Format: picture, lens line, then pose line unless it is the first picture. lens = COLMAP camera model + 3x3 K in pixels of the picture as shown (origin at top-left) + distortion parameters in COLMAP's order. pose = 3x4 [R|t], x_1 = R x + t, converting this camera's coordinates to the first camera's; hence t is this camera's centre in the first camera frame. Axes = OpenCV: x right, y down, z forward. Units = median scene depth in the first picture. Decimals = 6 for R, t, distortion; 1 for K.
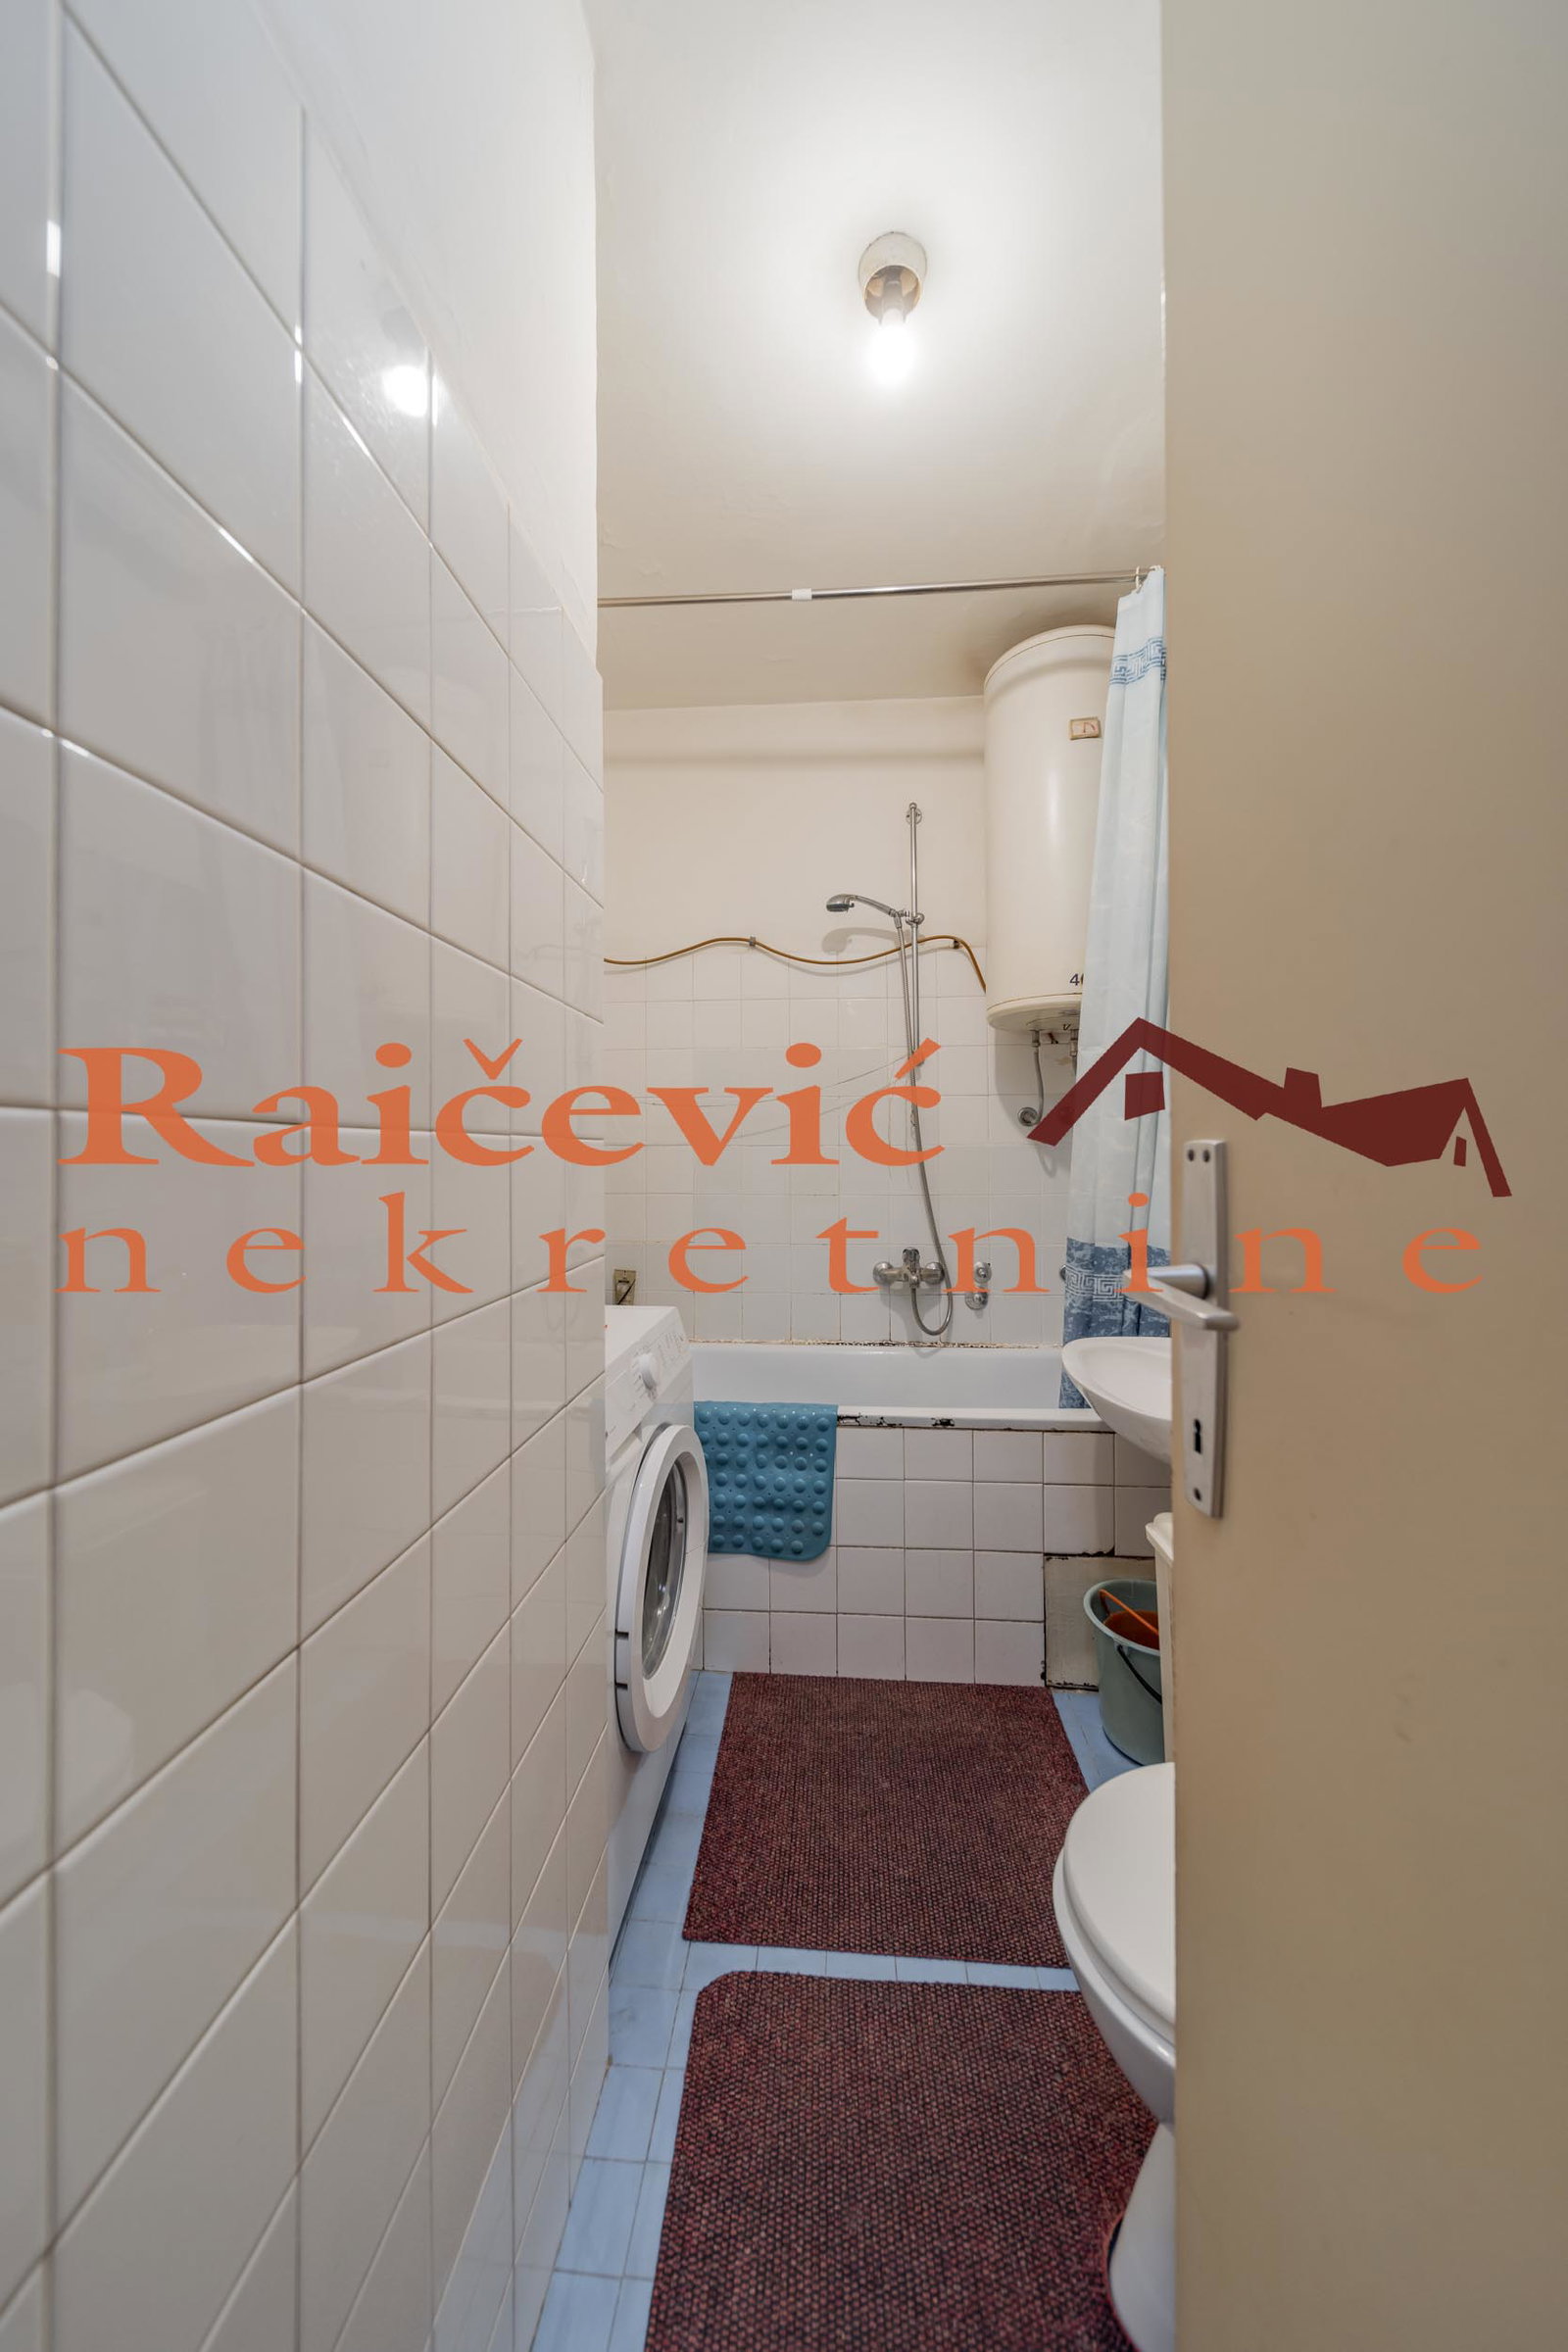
lens RADIAL K [[827.5, 0, 785.4], [0, 827.5, 1160.0], [0, 0, 1]] dist [0.000295, -0.000002]
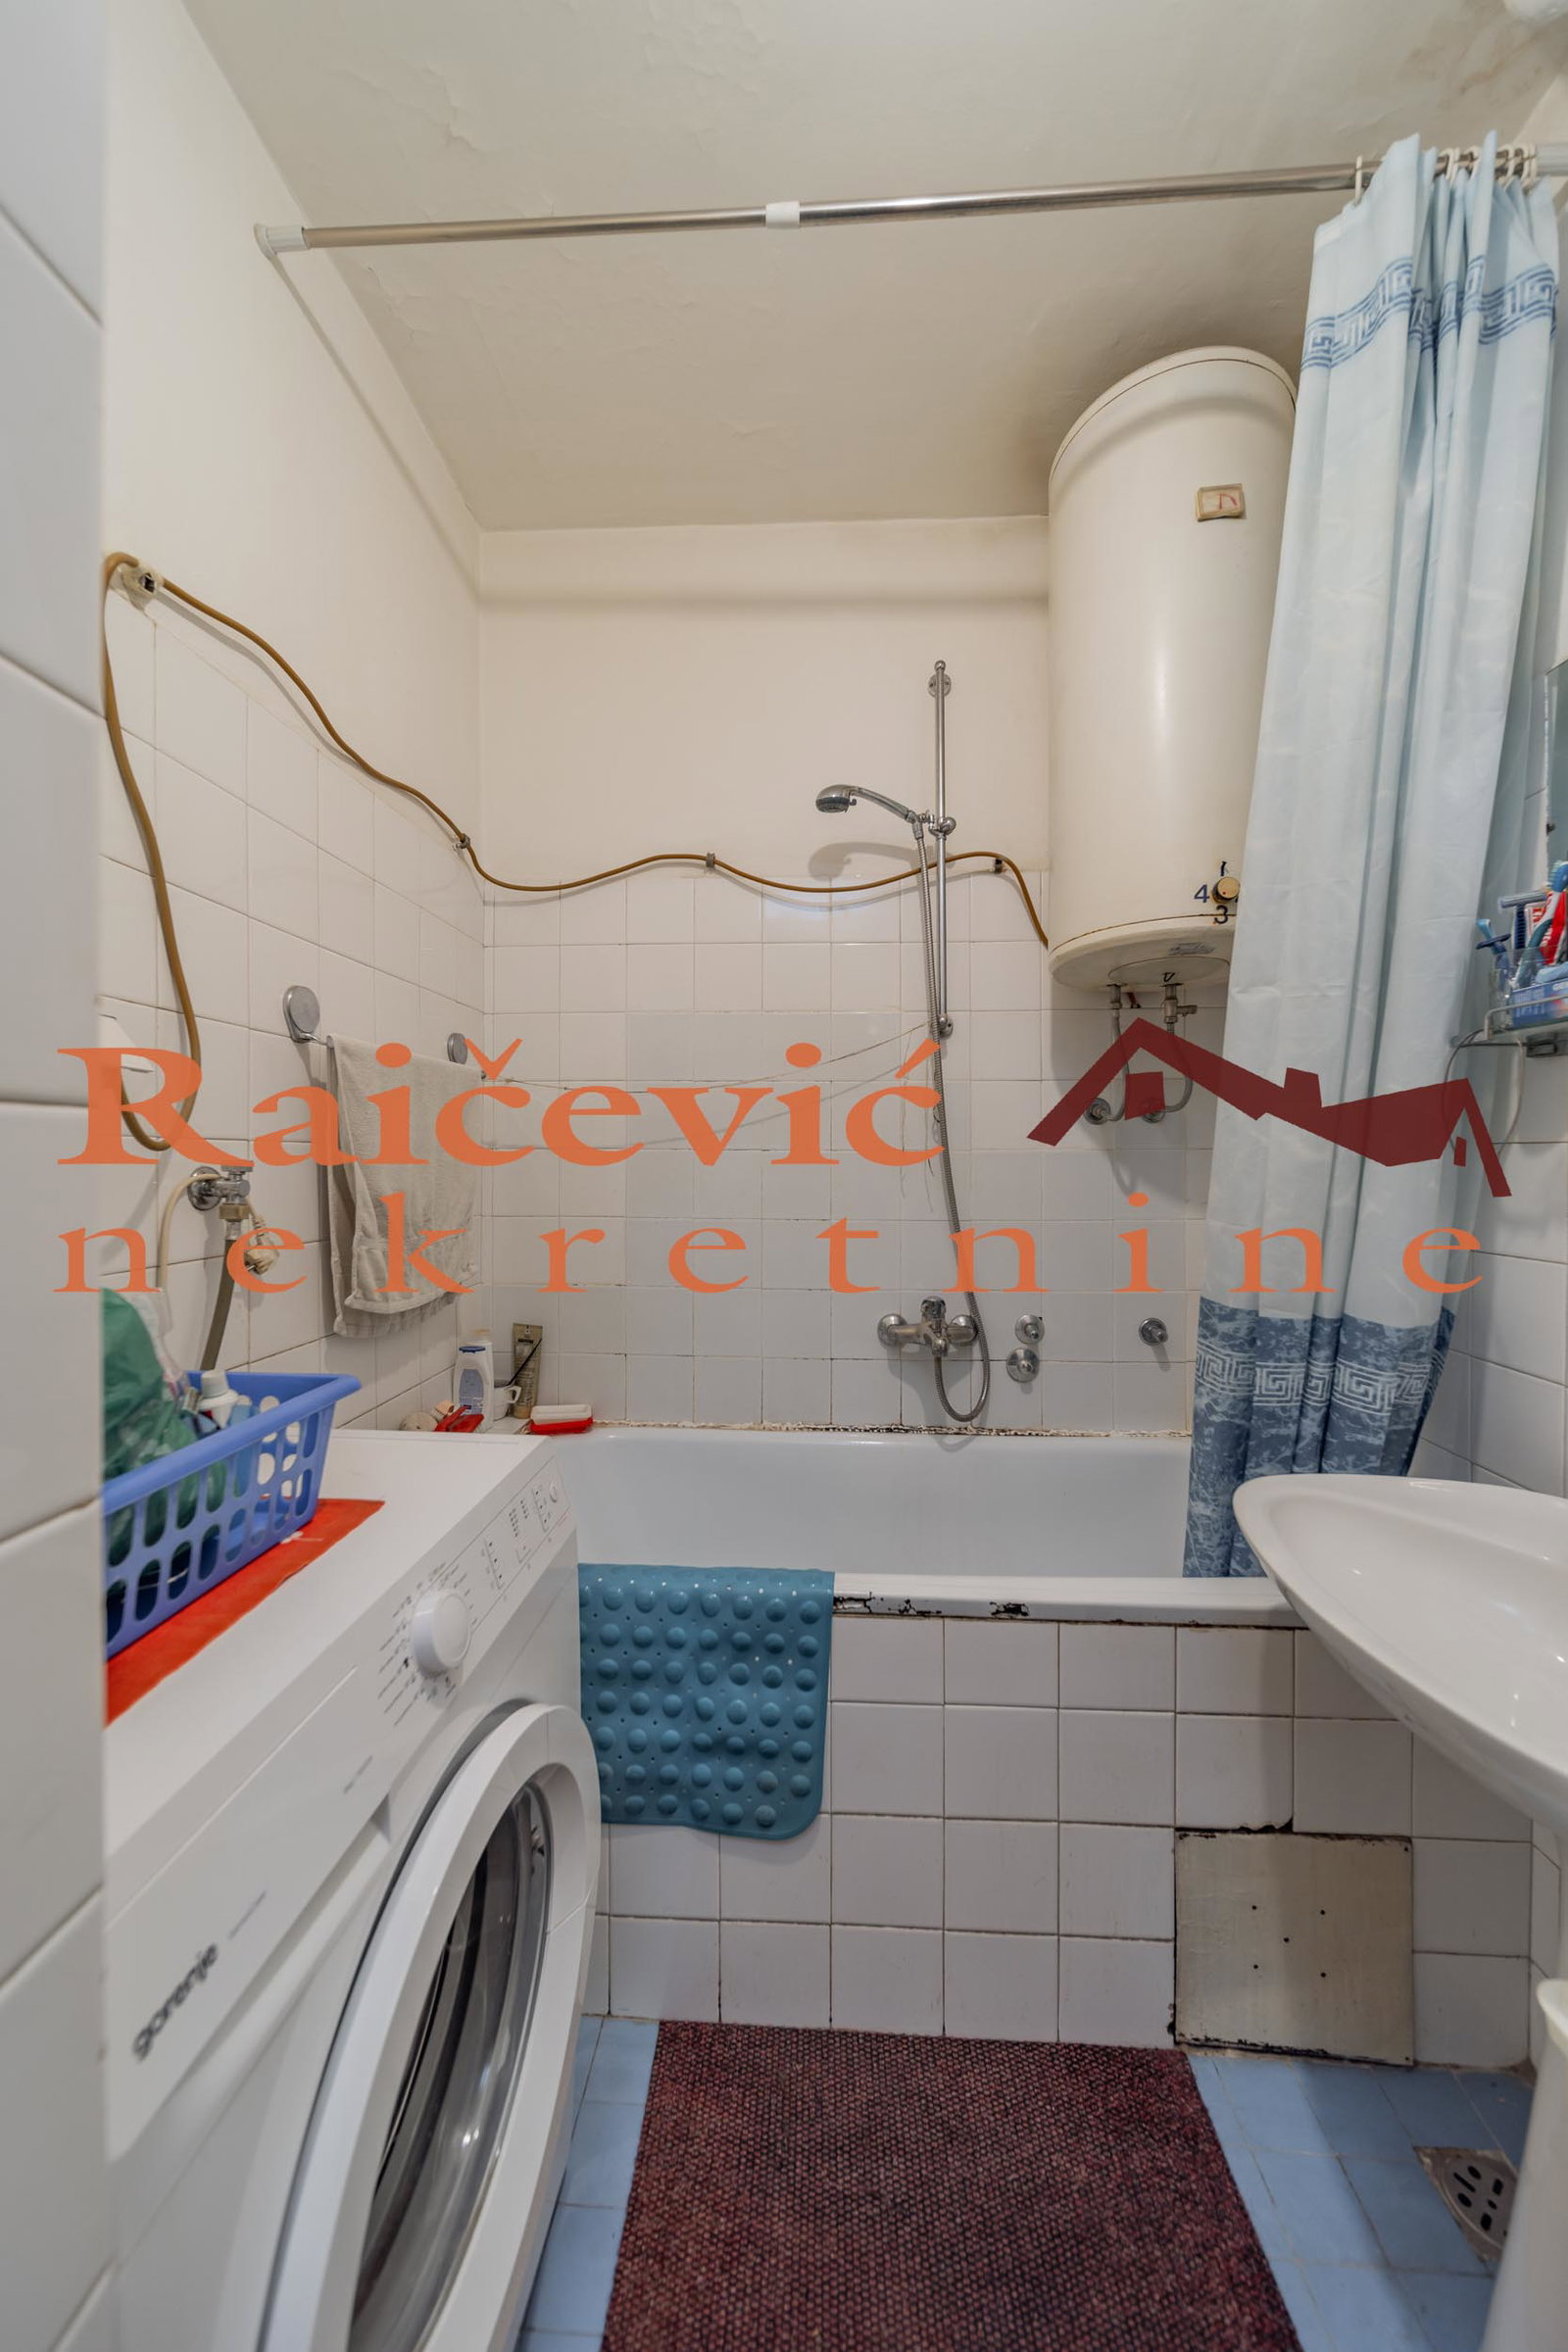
lens RADIAL K [[827.5, 0, 785.4], [0, 827.5, 1160.0], [0, 0, 1]] dist [0.000295, -0.000002]
pose [[0.999678, 0.005710, 0.024706, 0.010936], [-0.005438, 0.999924, -0.011025, -0.001755], [-0.024767, 0.010887, 0.999634, 0.393218]]
